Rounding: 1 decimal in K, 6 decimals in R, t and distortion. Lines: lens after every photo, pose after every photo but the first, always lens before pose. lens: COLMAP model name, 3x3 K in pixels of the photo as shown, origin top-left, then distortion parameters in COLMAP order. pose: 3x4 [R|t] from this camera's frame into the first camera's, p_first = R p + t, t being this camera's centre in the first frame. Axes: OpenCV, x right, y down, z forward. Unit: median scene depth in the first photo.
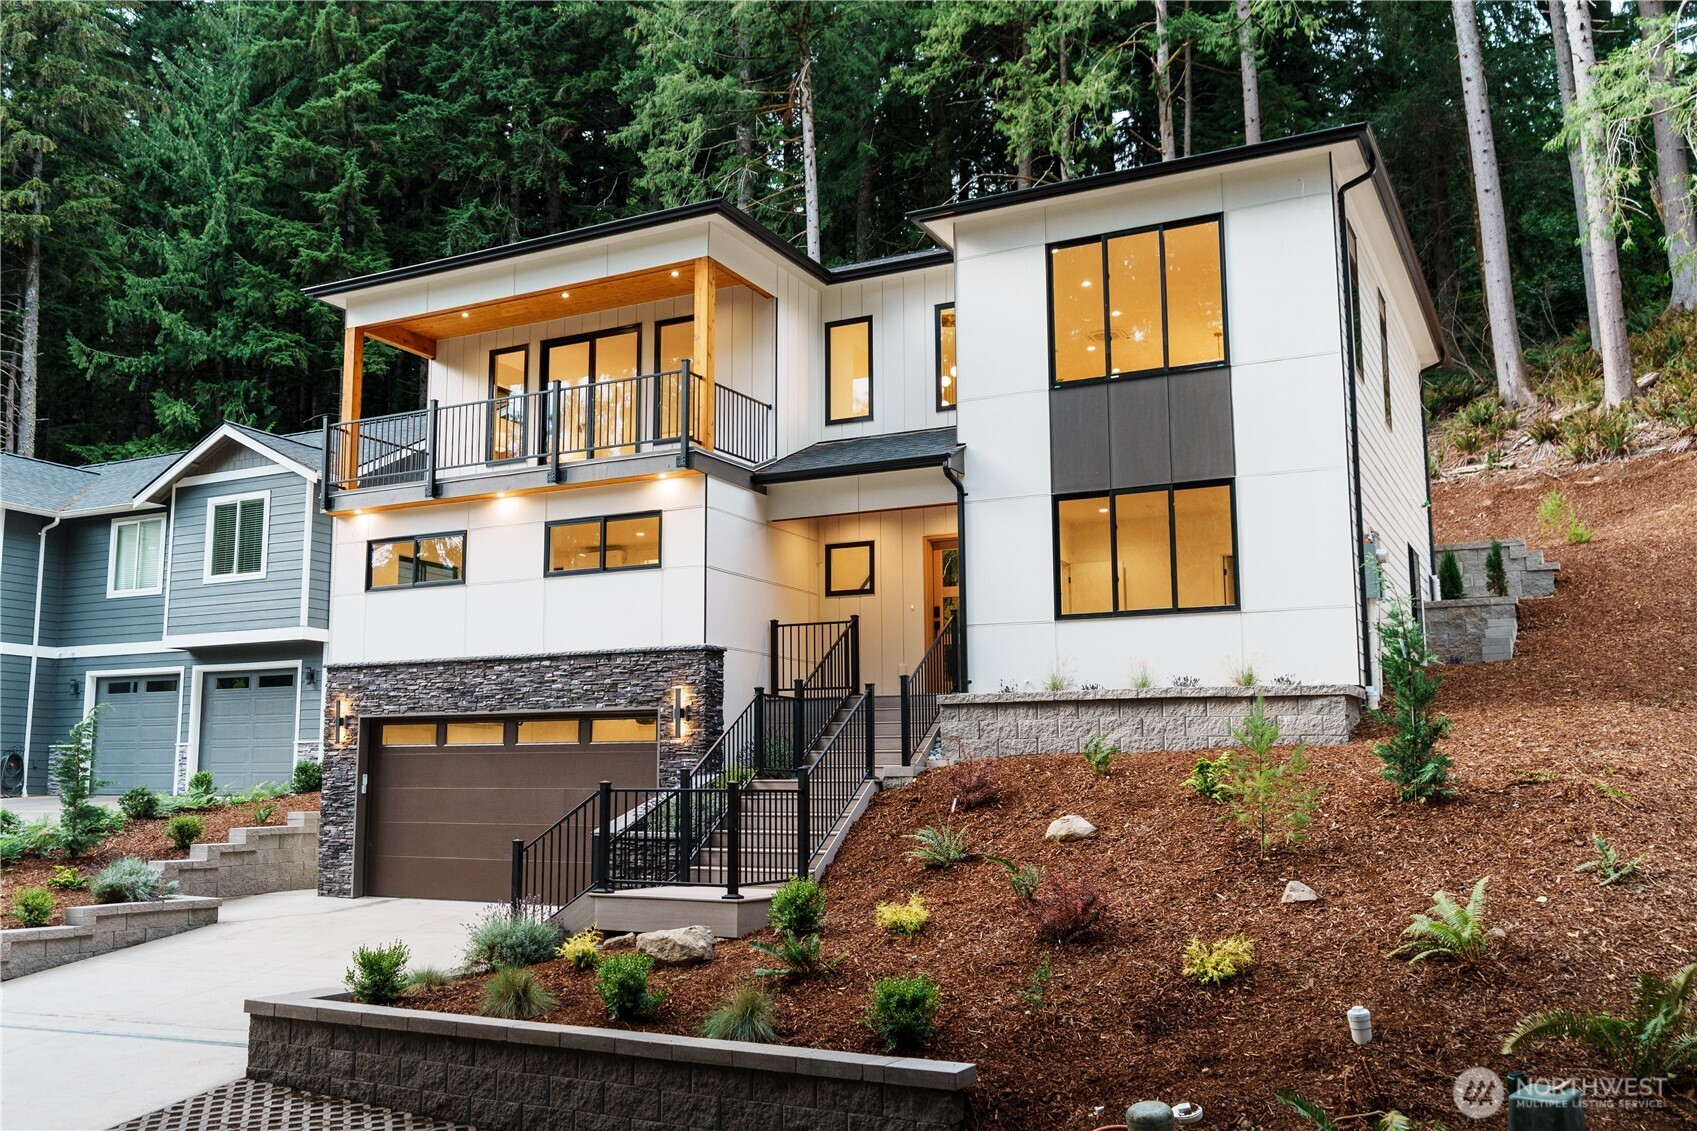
lens RADIAL K [[1630.5, 0, 848.5], [0, 1630.5, 565.5], [0, 0, 1]] dist [-0.002409, -0.000757]
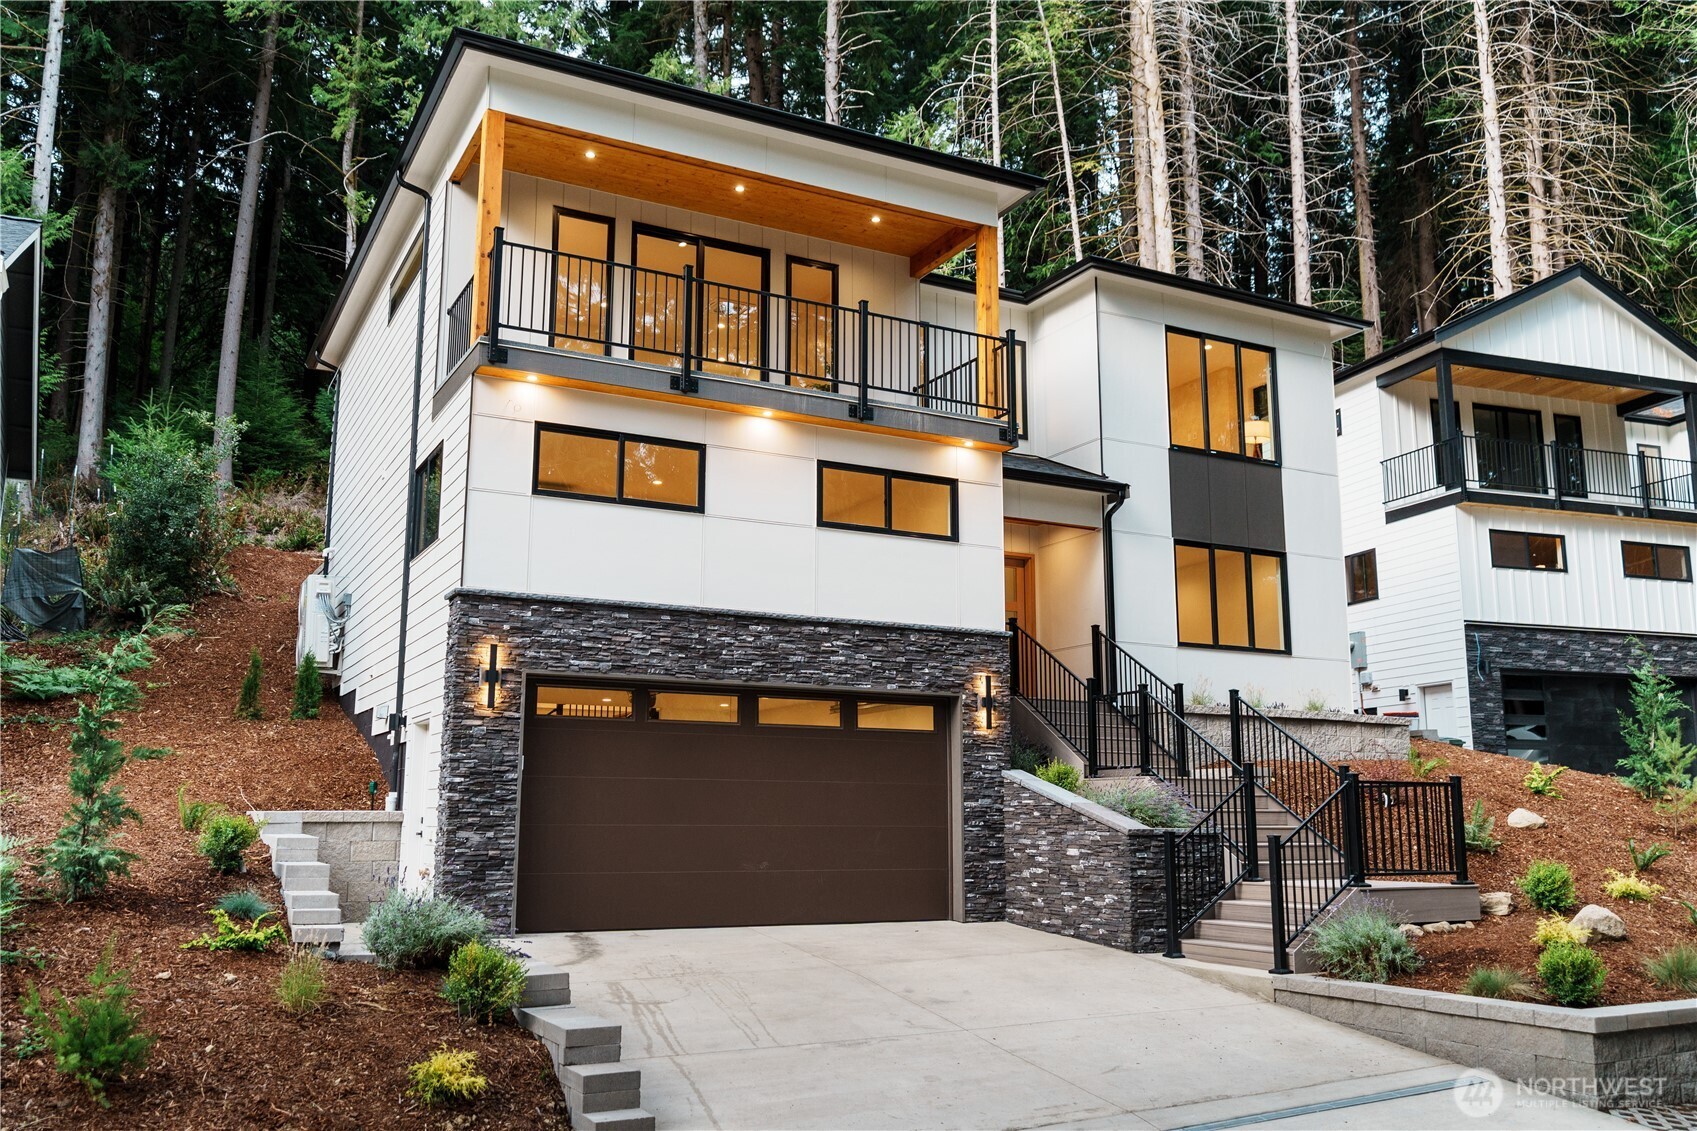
lens RADIAL K [[1384.2, 0, 848.5], [0, 1384.2, 565.5], [0, 0, 1]] dist [0.001690, 0.000407]
pose [[0.540024, 0.148408, 0.828462, -0.769096], [-0.122553, 0.987705, -0.097050, 0.094719], [-0.832679, -0.049121, 0.551573, 0.604517]]
